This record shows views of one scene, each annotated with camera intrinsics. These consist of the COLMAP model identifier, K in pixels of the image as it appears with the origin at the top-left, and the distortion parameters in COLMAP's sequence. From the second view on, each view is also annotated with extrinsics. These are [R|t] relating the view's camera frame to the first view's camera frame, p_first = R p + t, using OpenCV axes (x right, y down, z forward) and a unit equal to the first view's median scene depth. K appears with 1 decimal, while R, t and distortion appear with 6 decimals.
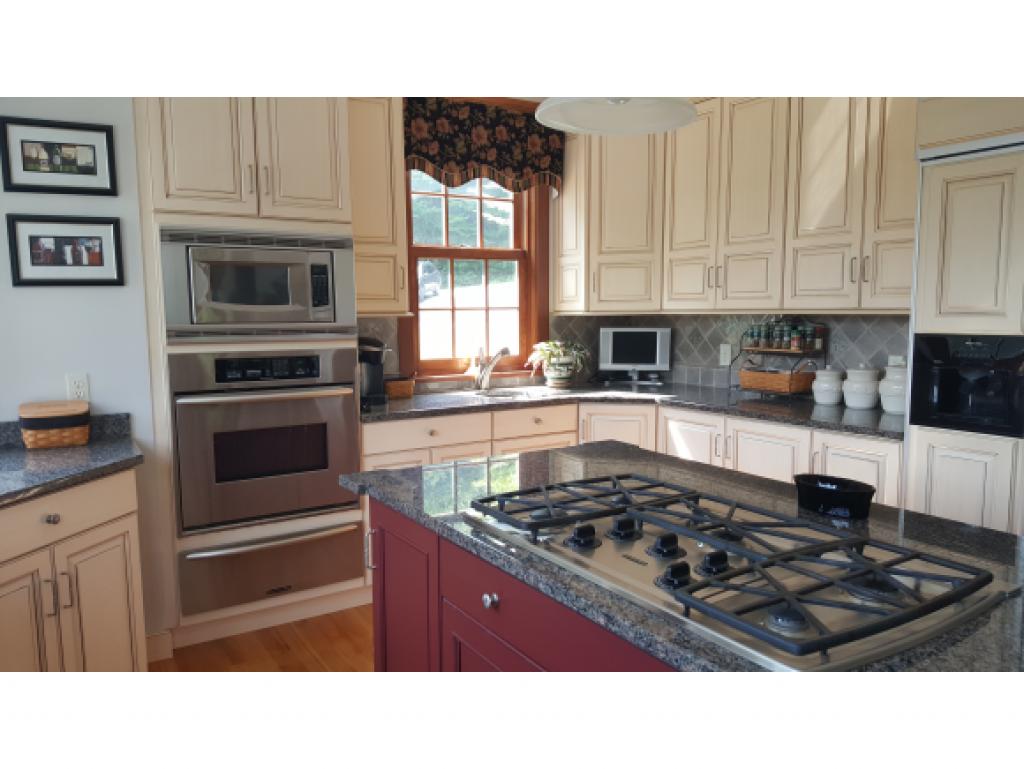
lens RADIAL K [[746.3, 0, 510.3], [0, 746.3, 399.6], [0, 0, 1]] dist [0.099407, -0.133977]
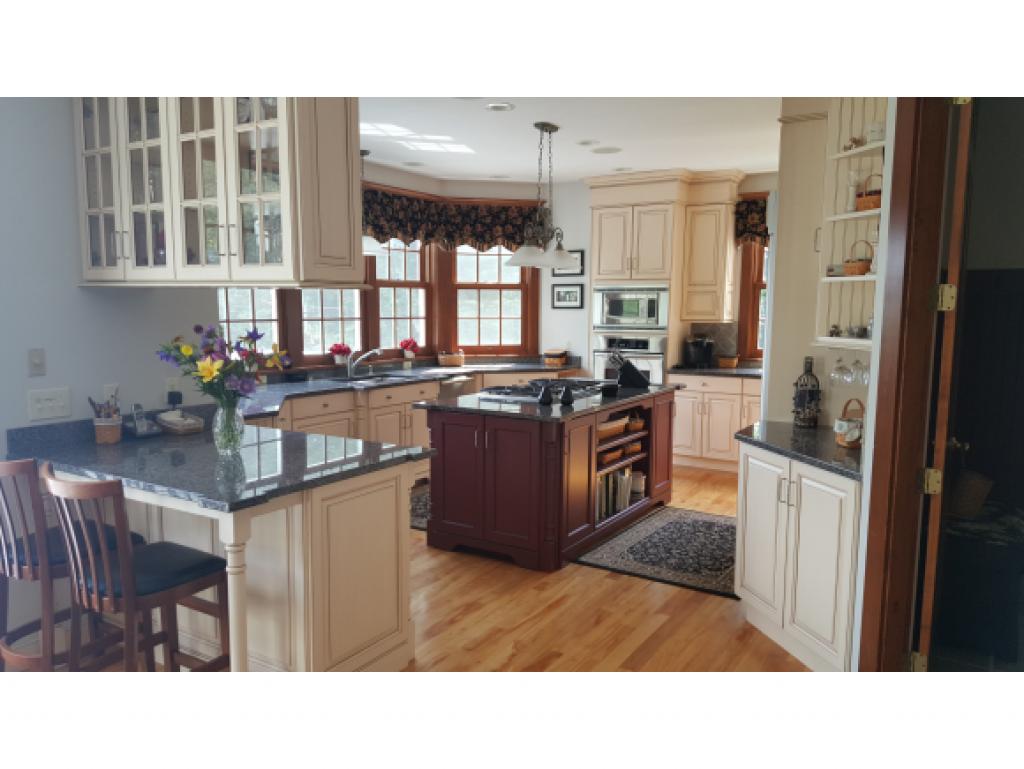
lens RADIAL K [[762.6, 0, 506.6], [0, 762.6, 387.0], [0, 0, 1]] dist [0.163012, -0.250779]
pose [[0.447961, 0.111207, -0.887110, 1.628697], [-0.122152, 0.990542, 0.062491, -0.011159], [0.885669, 0.080369, 0.457308, -0.406282]]
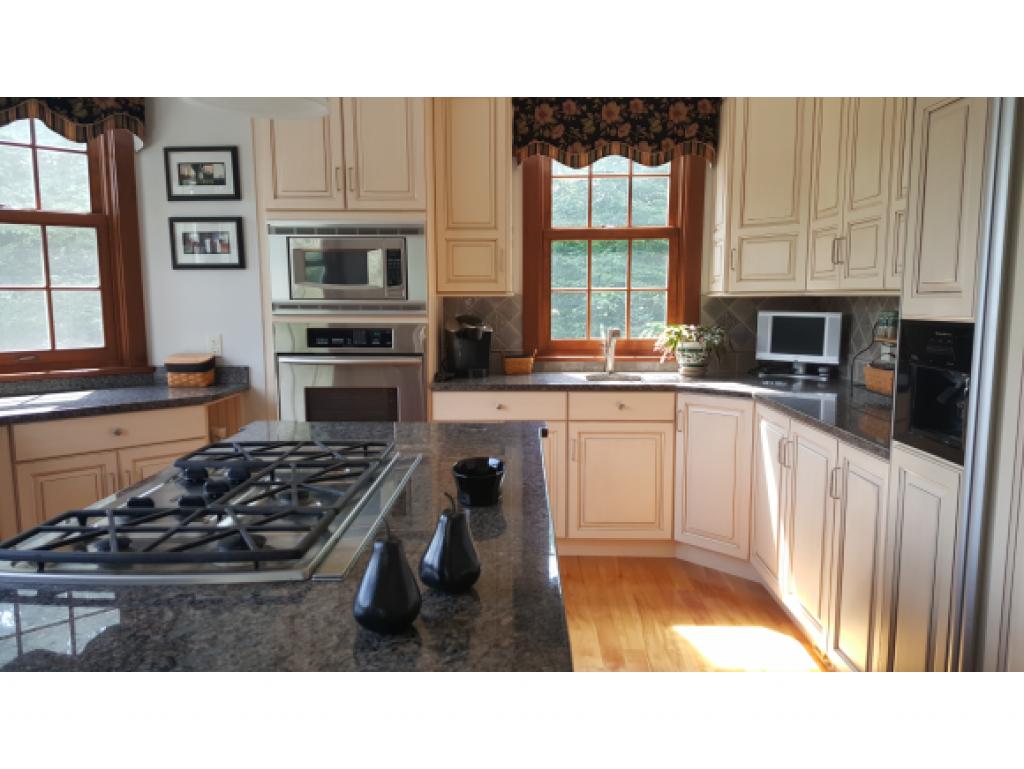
lens RADIAL K [[762.6, 0, 506.6], [0, 762.6, 387.0], [0, 0, 1]] dist [0.163012, -0.250779]
pose [[0.836090, 0.072932, -0.543722, 0.555568], [-0.073552, 0.997078, 0.020641, -0.006887], [0.543639, 0.022734, 0.839011, 0.116249]]
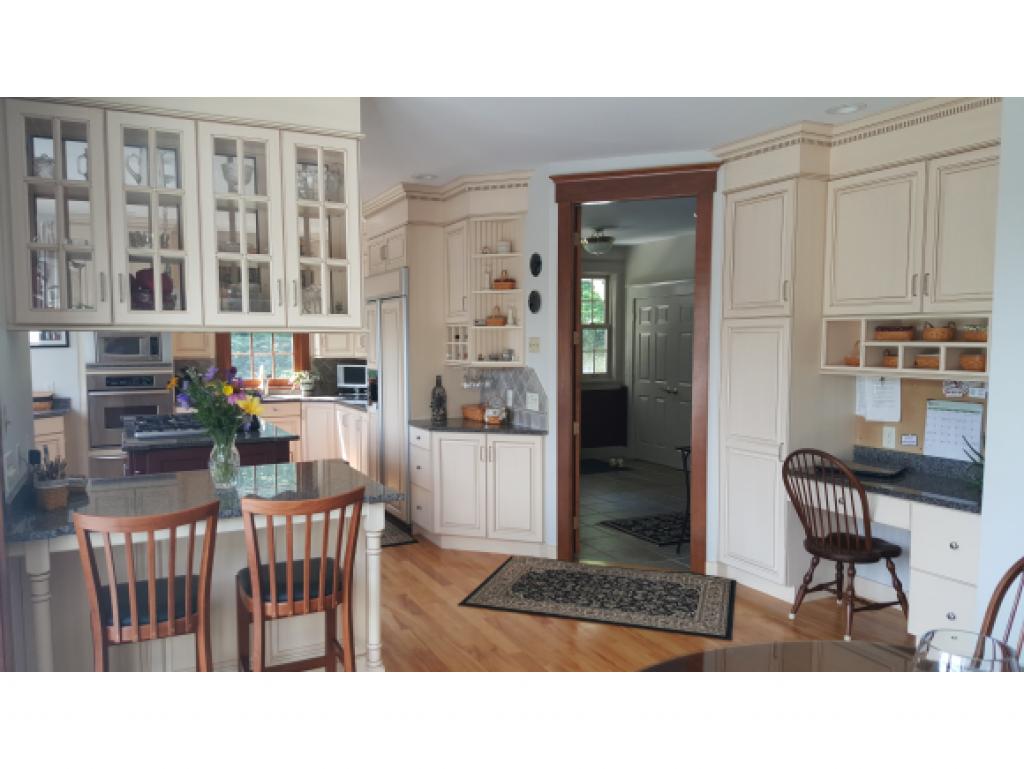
lens RADIAL K [[746.3, 0, 510.3], [0, 746.3, 399.6], [0, 0, 1]] dist [0.099407, -0.133977]
pose [[0.996593, 0.012601, -0.081507, 1.060758], [-0.016109, 0.998965, -0.042527, 0.098551], [0.080887, 0.043695, 0.995765, -1.269235]]
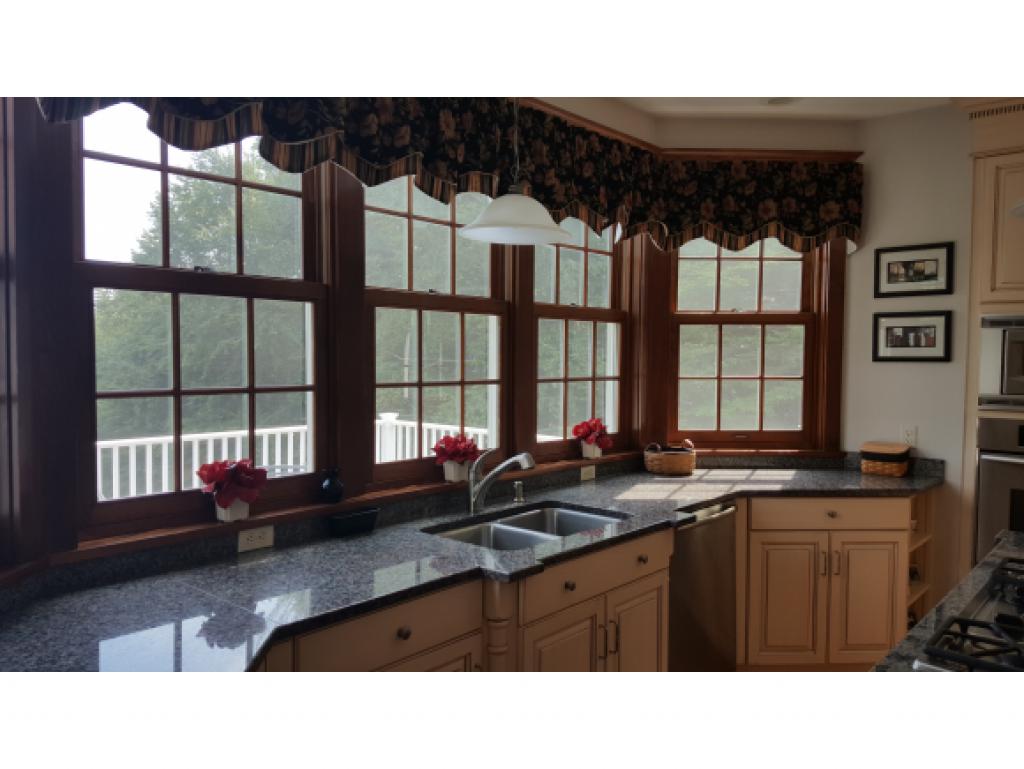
lens RADIAL K [[762.6, 0, 506.6], [0, 762.6, 387.0], [0, 0, 1]] dist [0.163012, -0.250779]
pose [[0.292002, 0.055427, -0.954810, 0.496768], [-0.131896, 0.991114, 0.017198, -0.028032], [0.947279, 0.120914, 0.296718, -0.095824]]
